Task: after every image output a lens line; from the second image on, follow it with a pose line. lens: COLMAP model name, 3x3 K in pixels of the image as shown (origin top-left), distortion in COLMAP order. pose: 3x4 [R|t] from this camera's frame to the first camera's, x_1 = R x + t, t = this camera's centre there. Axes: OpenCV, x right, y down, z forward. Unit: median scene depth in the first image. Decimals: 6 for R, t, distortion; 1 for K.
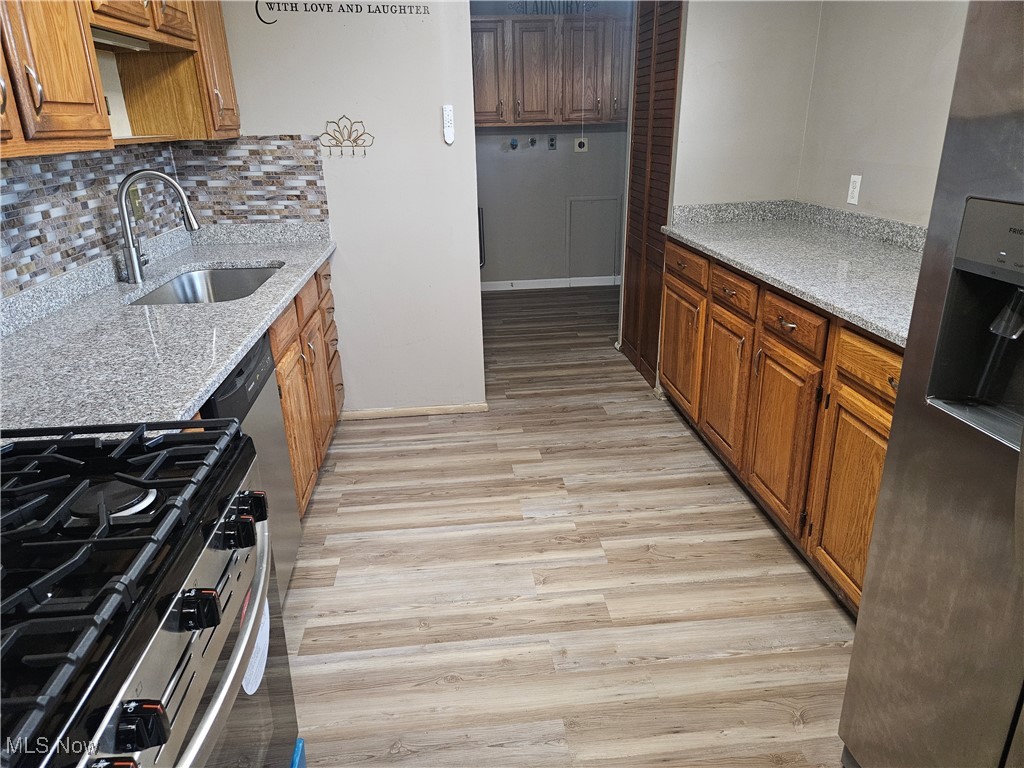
lens RADIAL K [[682.2, 0, 505.0], [0, 682.2, 376.9], [0, 0, 1]] dist [0.093845, -0.084087]
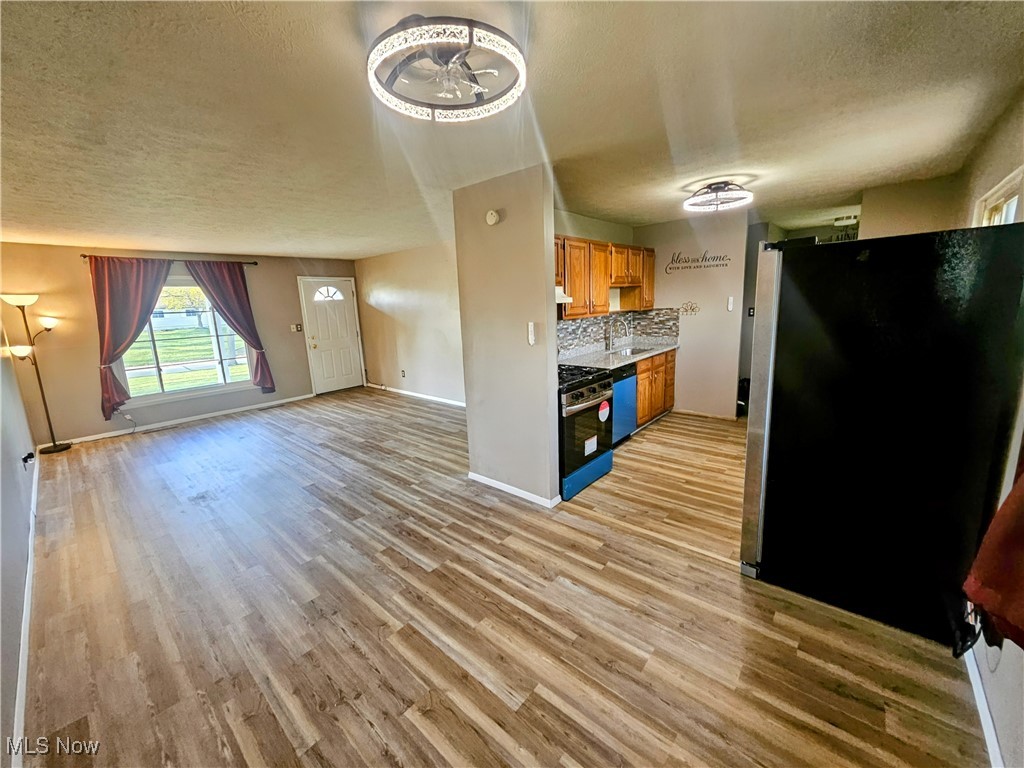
lens RADIAL K [[400.8, 0, 504.3], [0, 400.8, 372.7], [0, 0, 1]] dist [0.010762, -0.004857]
pose [[0.683194, 0.125217, -0.719421, 0.538292], [-0.228323, 0.972423, -0.047572, 0.181739], [0.693624, 0.196761, 0.692944, -0.702184]]
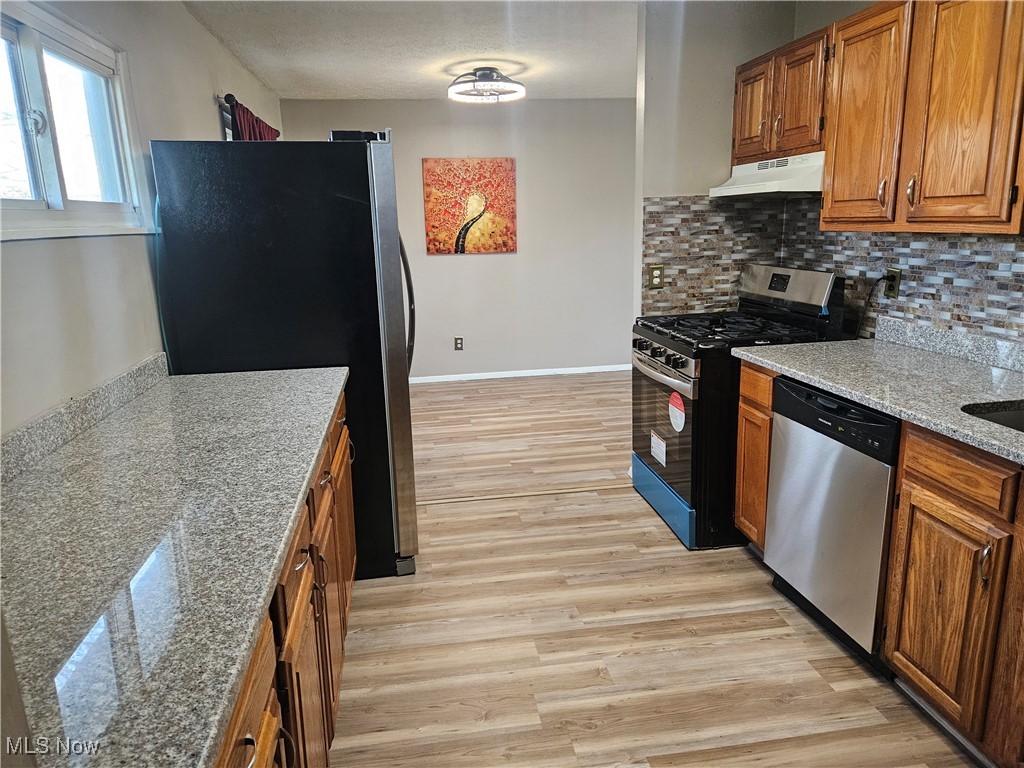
lens RADIAL K [[682.2, 0, 505.0], [0, 682.2, 376.9], [0, 0, 1]] dist [0.093845, -0.084087]
pose [[-0.996341, 0.069648, -0.049544, 0.180217], [0.031328, 0.836890, 0.546474, -0.521769], [0.079524, 0.542922, -0.836009, 1.357349]]
